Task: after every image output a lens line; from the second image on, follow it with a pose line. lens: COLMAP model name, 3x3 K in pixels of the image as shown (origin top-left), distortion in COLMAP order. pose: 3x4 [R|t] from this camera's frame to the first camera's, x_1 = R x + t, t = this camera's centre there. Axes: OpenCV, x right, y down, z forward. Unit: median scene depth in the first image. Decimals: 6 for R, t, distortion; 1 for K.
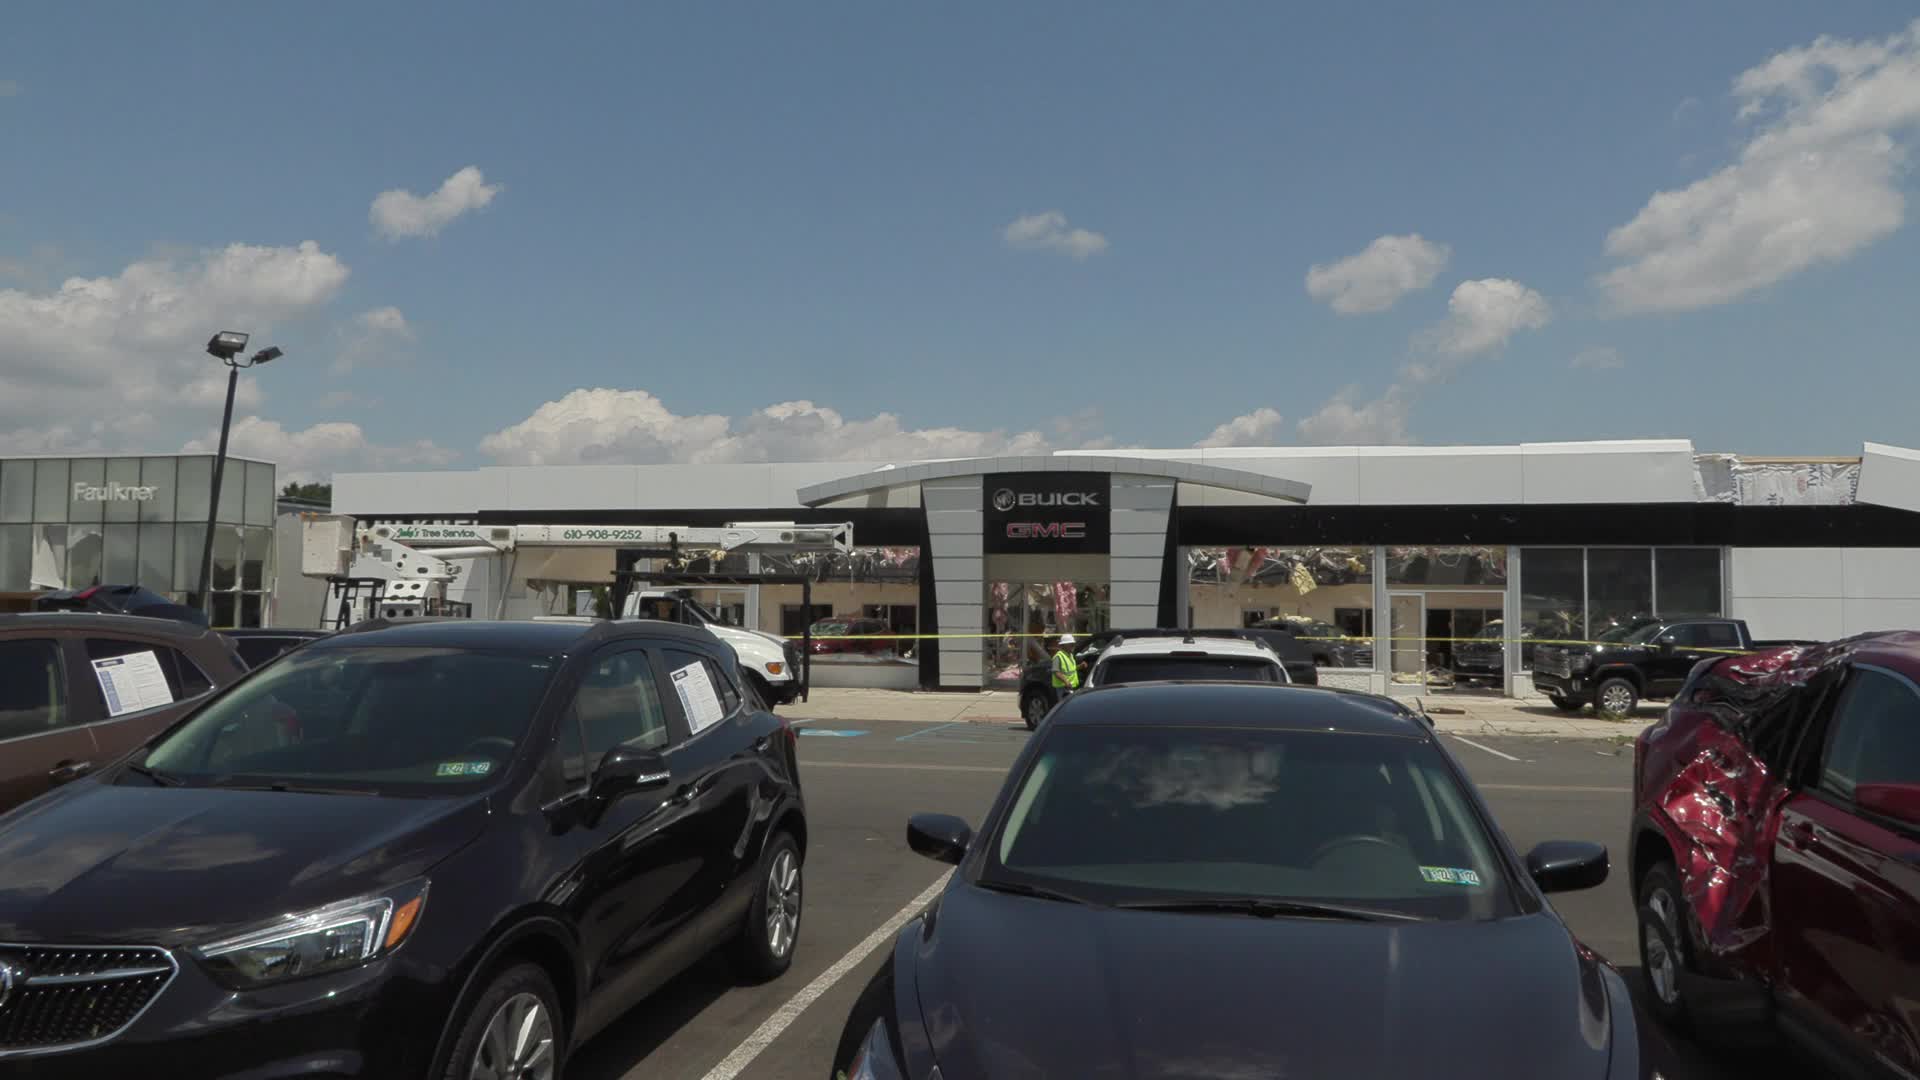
lens RADIAL K [[1345.3, 0, 960.3], [0, 1345.3, 540.7], [0, 0, 1]] dist [0.038494, -0.006282]
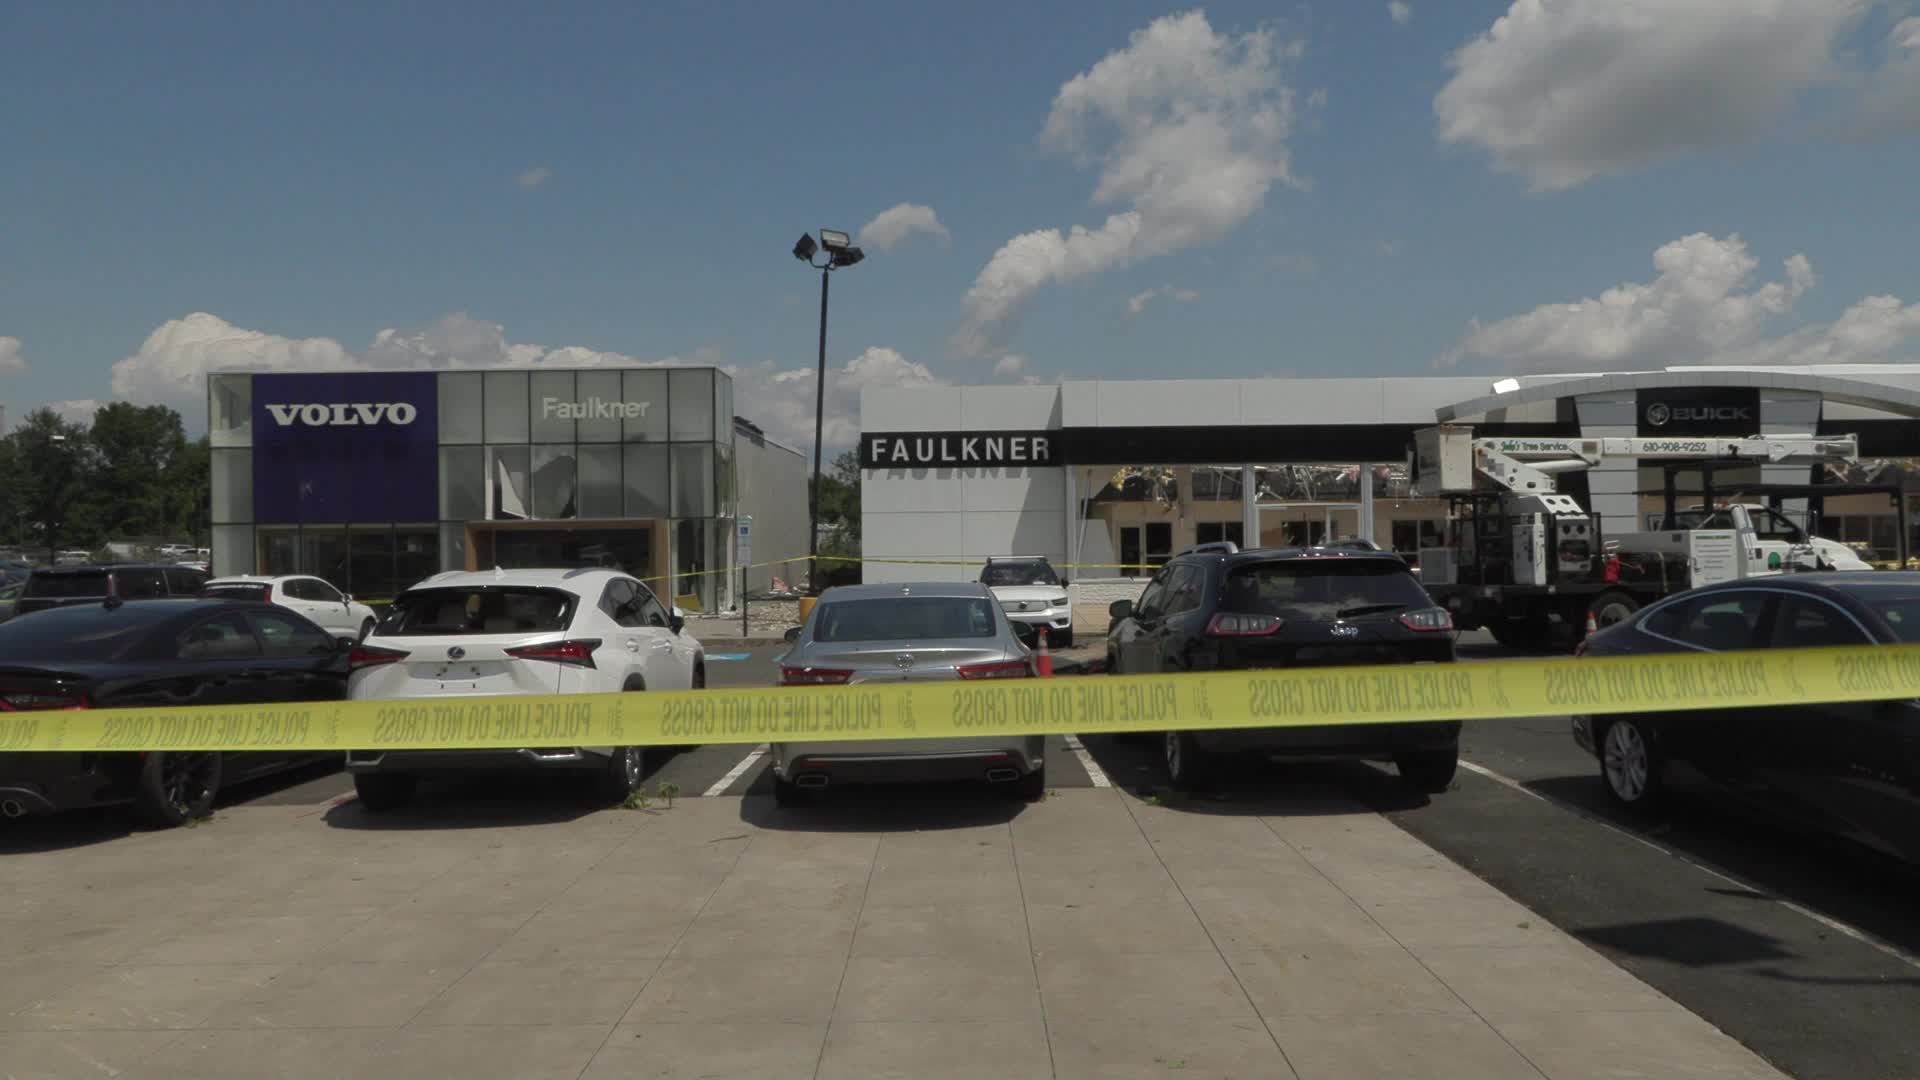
lens RADIAL K [[1345.3, 0, 957.7], [0, 1345.3, 529.4], [0, 0, 1]] dist [0.038494, -0.006282]
pose [[0.977103, -0.018160, 0.211989, -0.577735], [0.007802, 0.998739, 0.049592, 0.001370], [-0.212622, -0.046802, 0.976013, 0.081787]]
